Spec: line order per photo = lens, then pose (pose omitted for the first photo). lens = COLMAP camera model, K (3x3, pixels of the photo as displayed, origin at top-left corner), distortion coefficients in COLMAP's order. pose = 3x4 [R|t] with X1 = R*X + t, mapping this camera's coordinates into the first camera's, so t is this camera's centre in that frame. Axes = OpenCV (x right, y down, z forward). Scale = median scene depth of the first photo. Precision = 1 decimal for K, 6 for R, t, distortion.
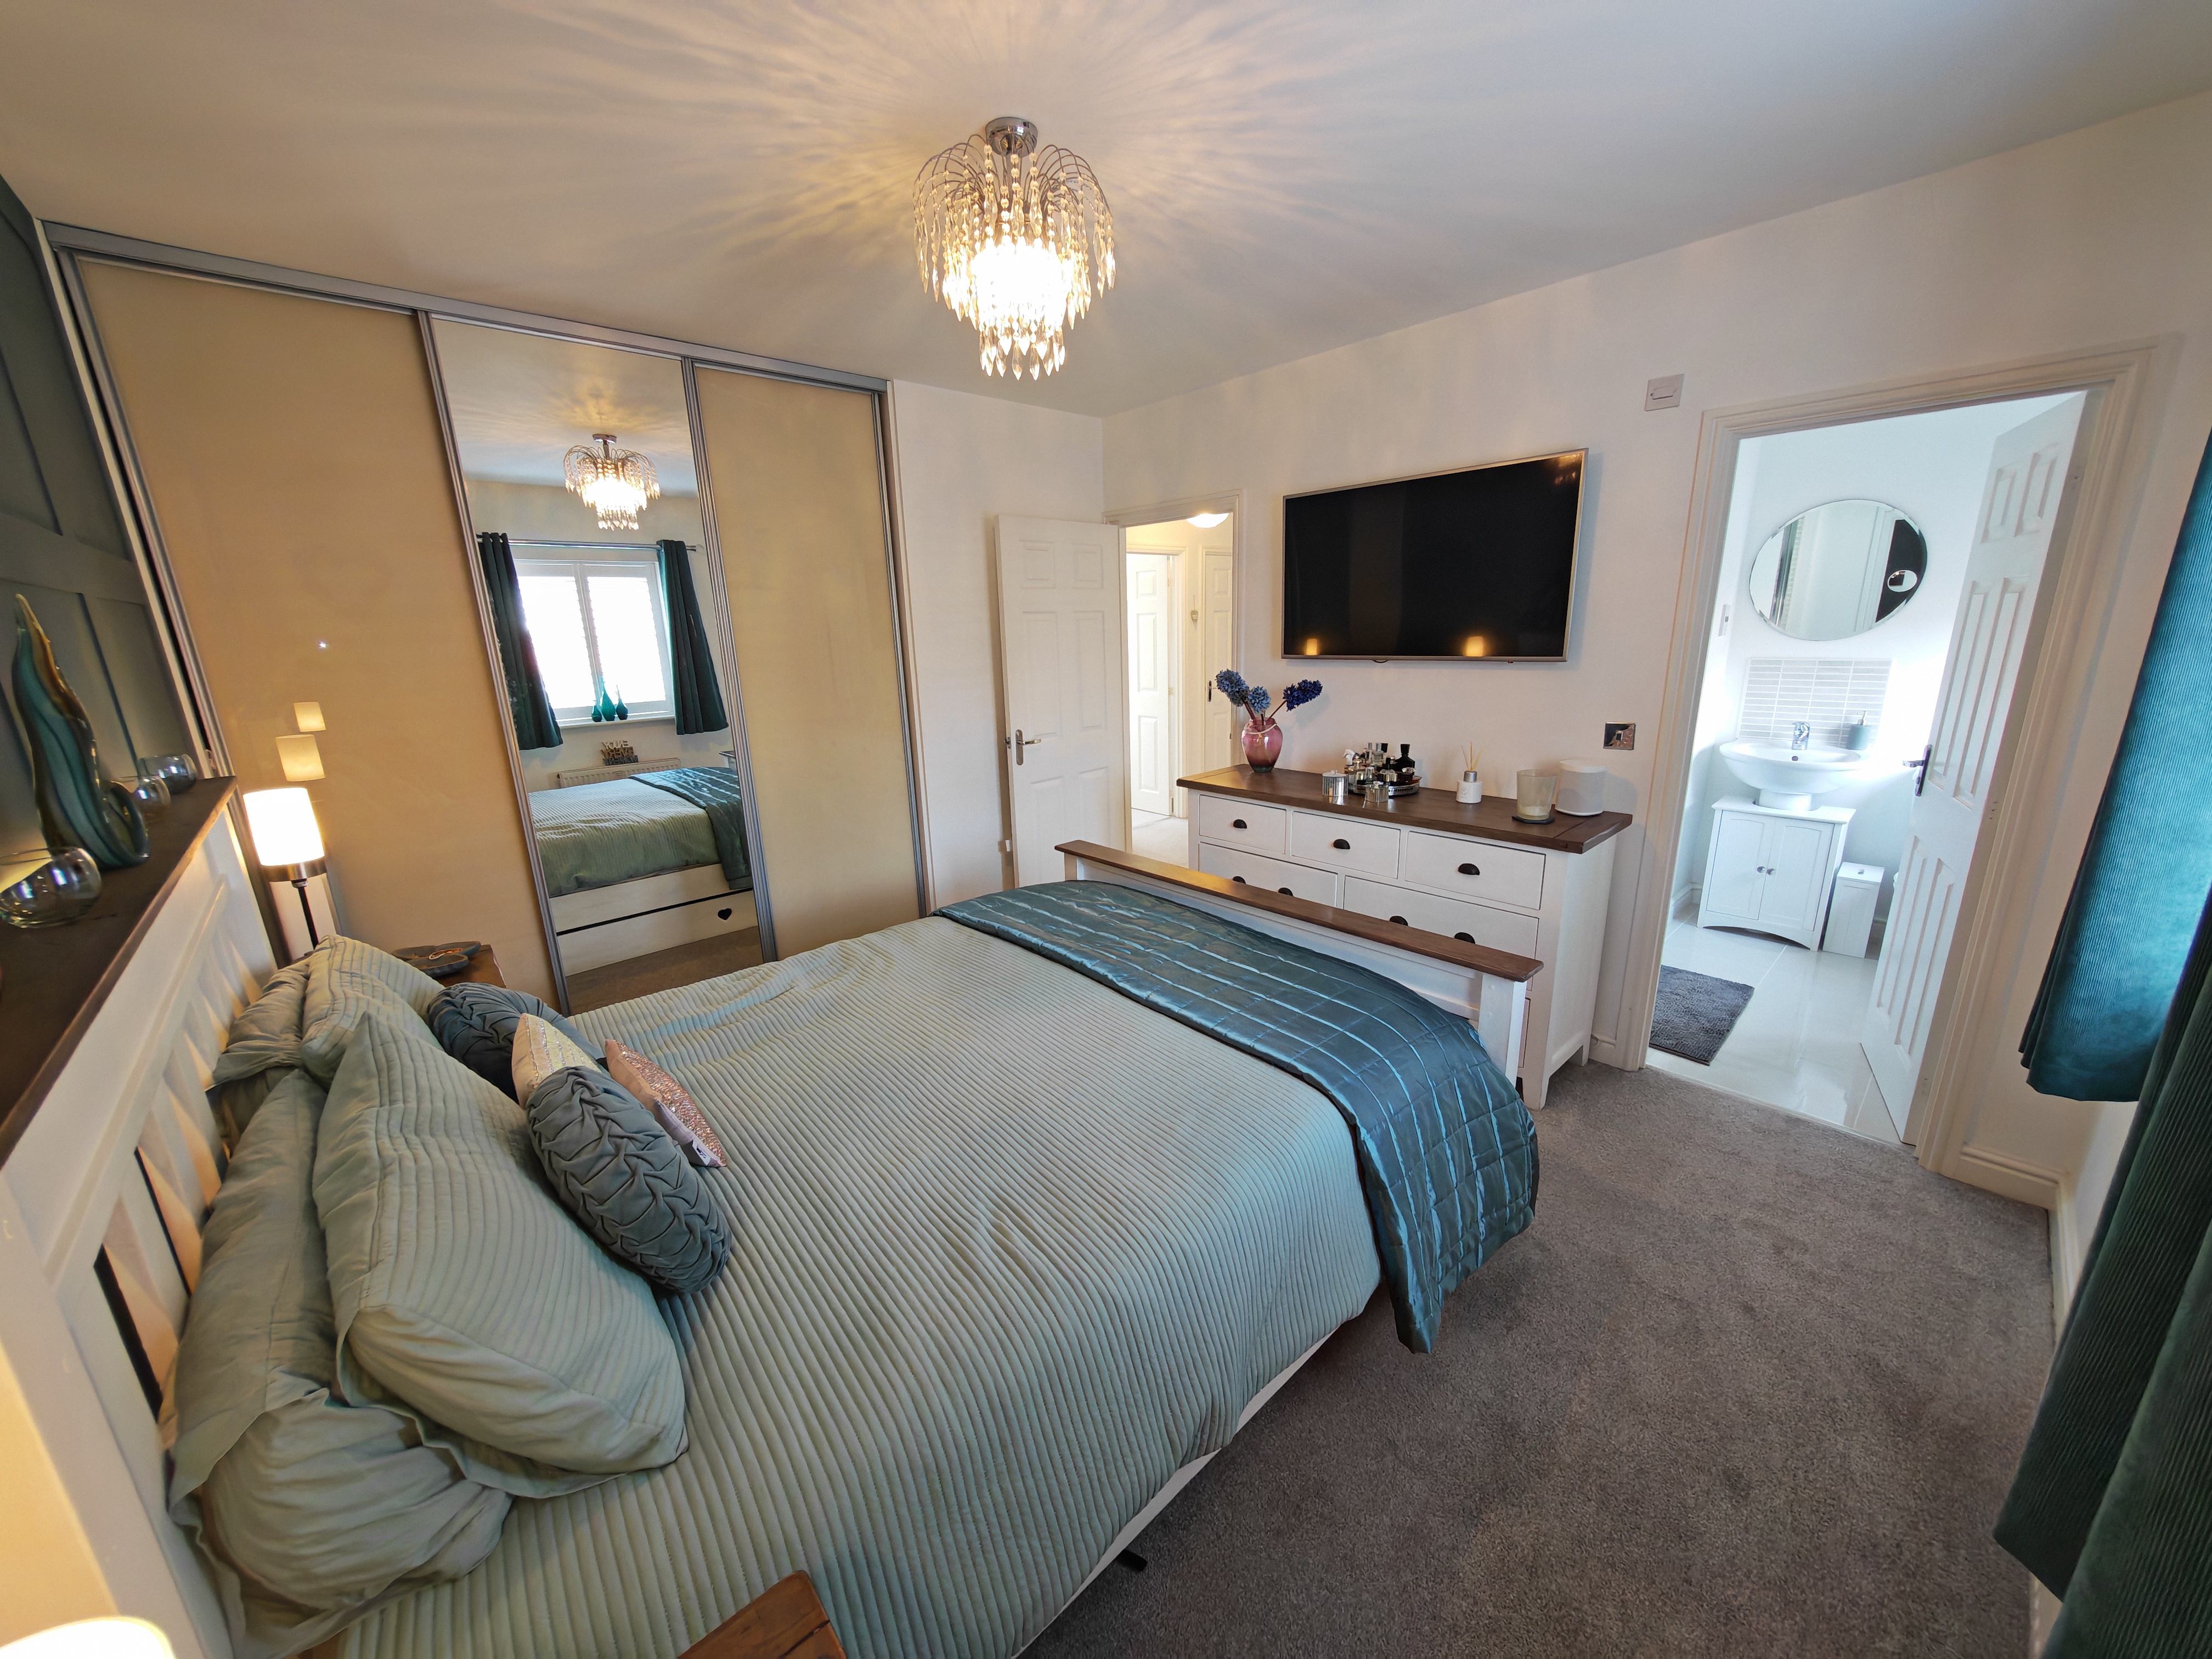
lens RADIAL K [[823.1, 0, 1102.3], [0, 823.1, 833.7], [0, 0, 1]] dist [-0.004386, -0.000243]
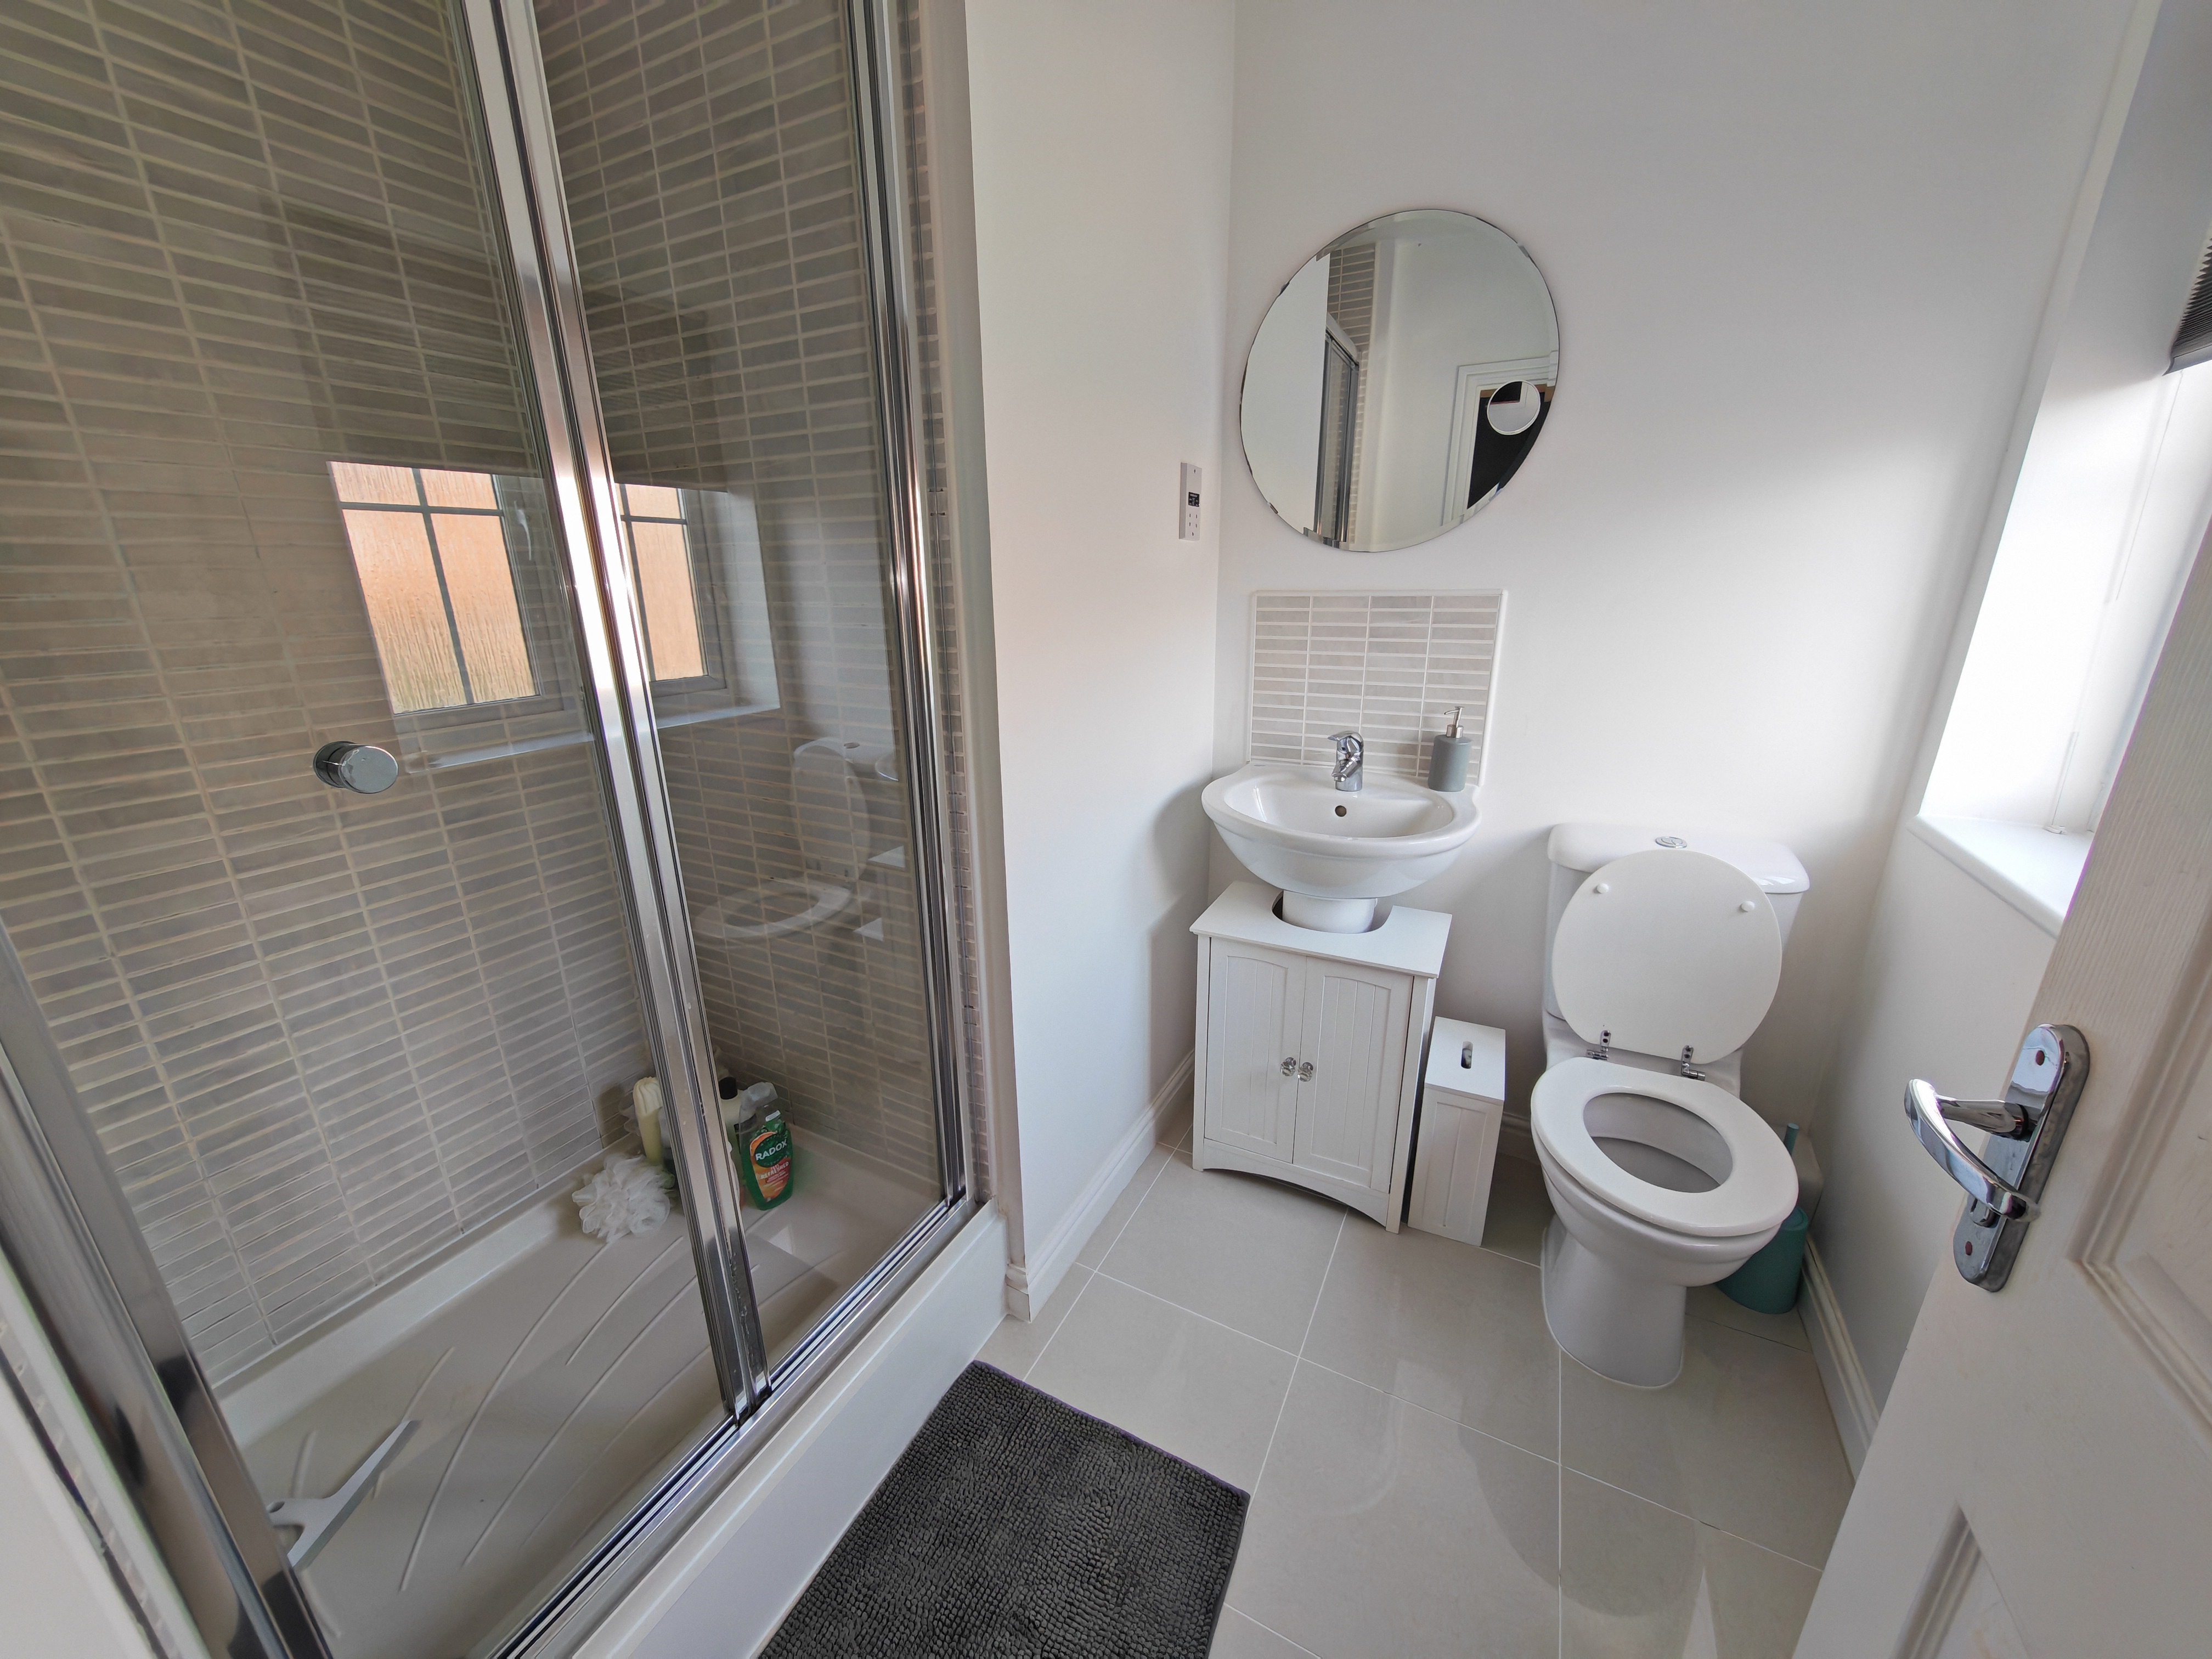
lens RADIAL K [[823.1, 0, 1102.3], [0, 823.1, 833.7], [0, 0, 1]] dist [-0.004386, -0.000243]
pose [[0.941415, -0.093426, 0.324053, 0.578082], [0.075716, 0.994885, 0.066865, -0.122794], [-0.328642, -0.038412, 0.943673, 0.618547]]
